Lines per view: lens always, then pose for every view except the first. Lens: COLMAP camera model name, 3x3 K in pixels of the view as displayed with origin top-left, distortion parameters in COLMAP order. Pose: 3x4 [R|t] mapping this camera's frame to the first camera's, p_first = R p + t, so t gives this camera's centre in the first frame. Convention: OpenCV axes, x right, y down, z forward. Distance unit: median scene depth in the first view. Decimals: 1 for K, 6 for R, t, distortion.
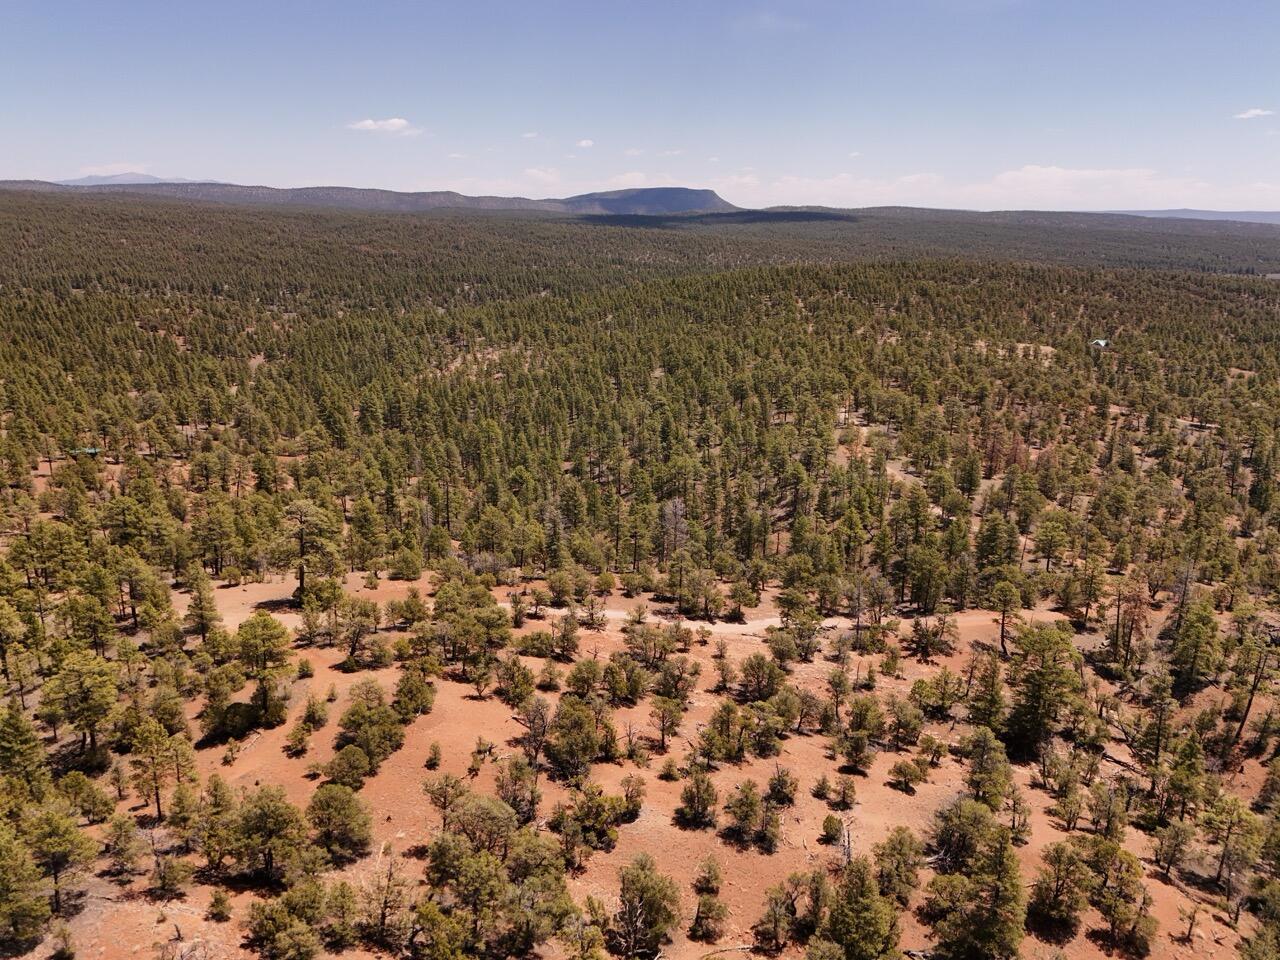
lens RADIAL K [[941.1, 0, 644.6], [0, 941.1, 482.4], [0, 0, 1]] dist [0.071313, -0.058852]
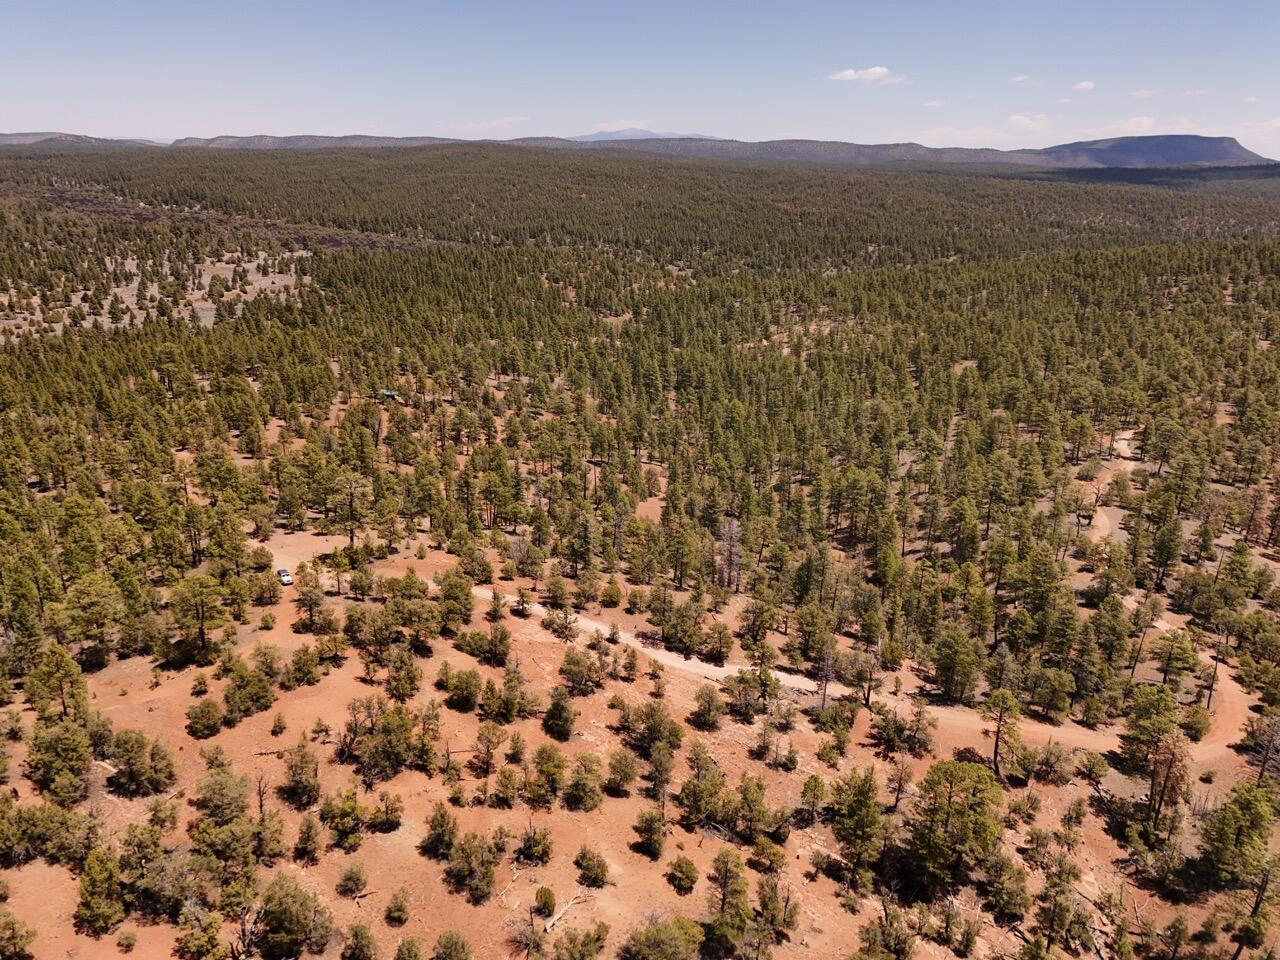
lens RADIAL K [[944.2, 0, 644.4], [0, 944.2, 476.8], [0, 0, 1]] dist [0.070818, -0.058107]
pose [[0.895731, 0.147193, -0.419523, 0.412524], [-0.130321, 0.989083, 0.068778, -0.096214], [0.425067, -0.006934, 0.905135, 0.101137]]
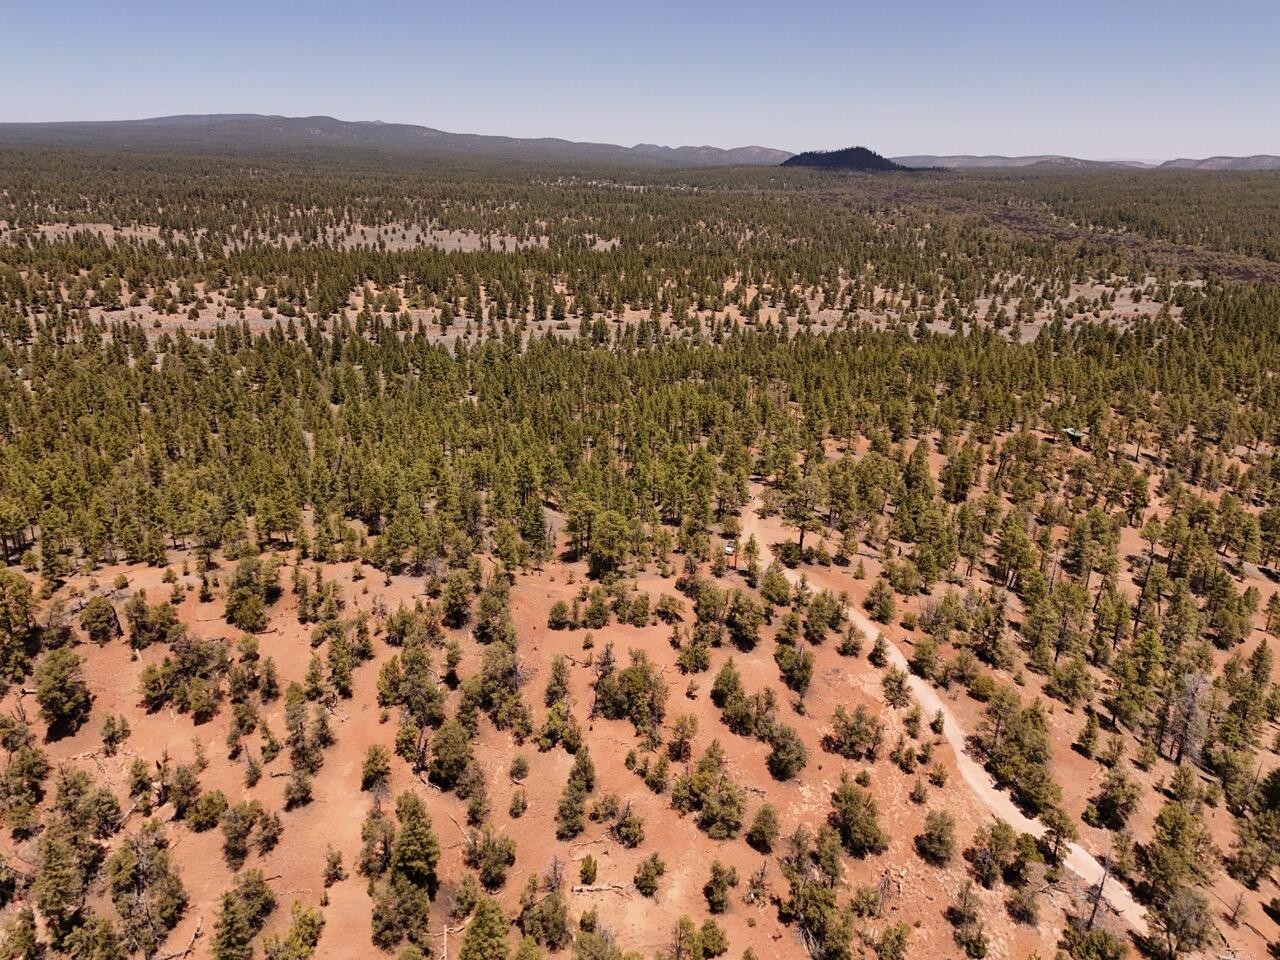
lens RADIAL K [[941.1, 0, 644.6], [0, 941.1, 482.4], [0, 0, 1]] dist [0.071313, -0.058852]
pose [[0.192827, 0.316666, -0.928730, 0.684990], [-0.294317, 0.921579, 0.253120, -0.206973], [0.936053, 0.224532, 0.270906, 0.438232]]
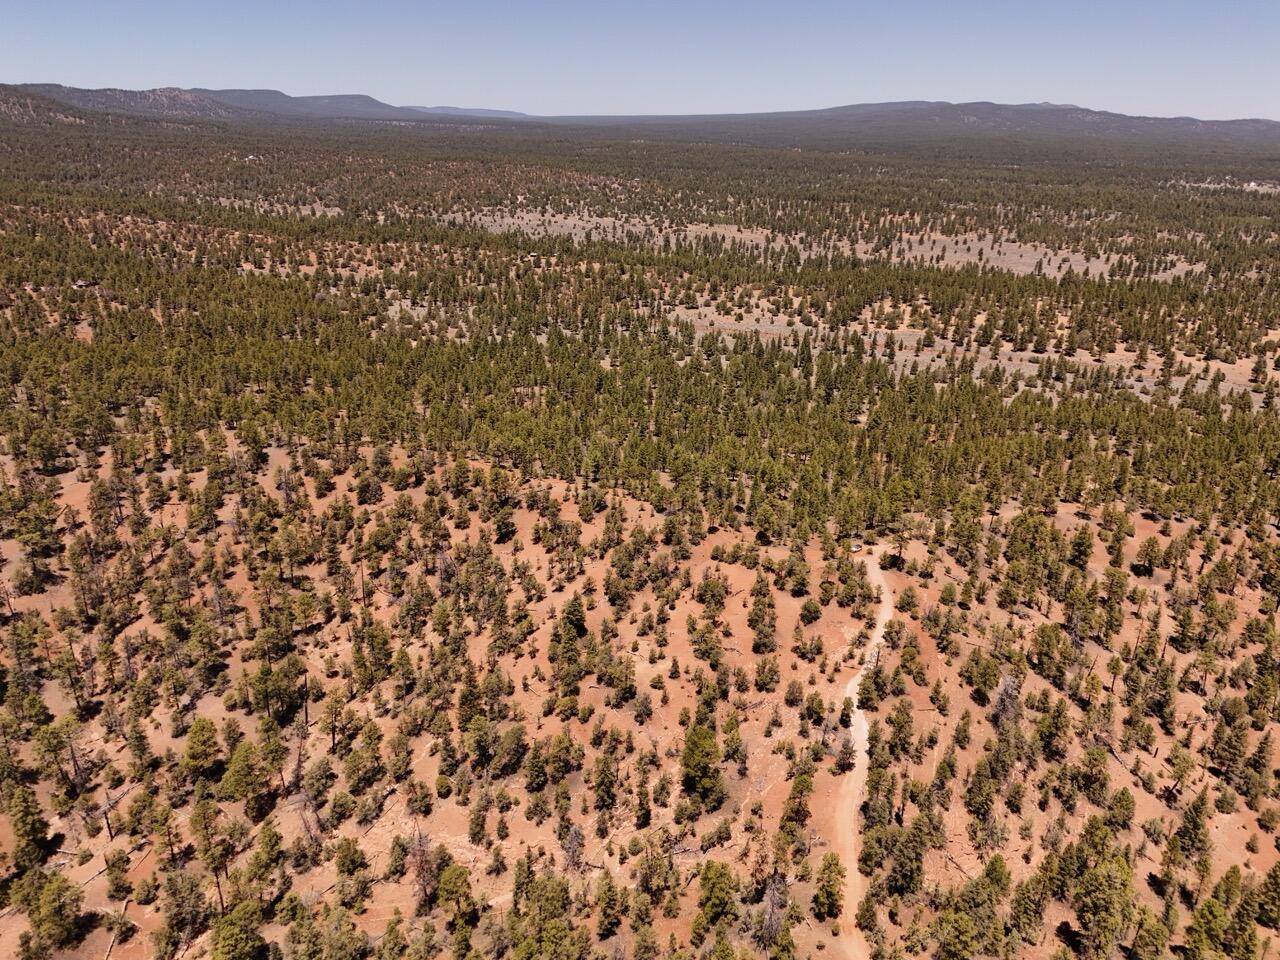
lens RADIAL K [[941.1, 0, 644.6], [0, 941.1, 482.4], [0, 0, 1]] dist [0.071313, -0.058852]
pose [[-0.423928, 0.306105, -0.852399, 1.362408], [-0.276229, 0.852614, 0.443561, -0.684892], [0.862544, 0.423495, -0.276892, 0.978886]]
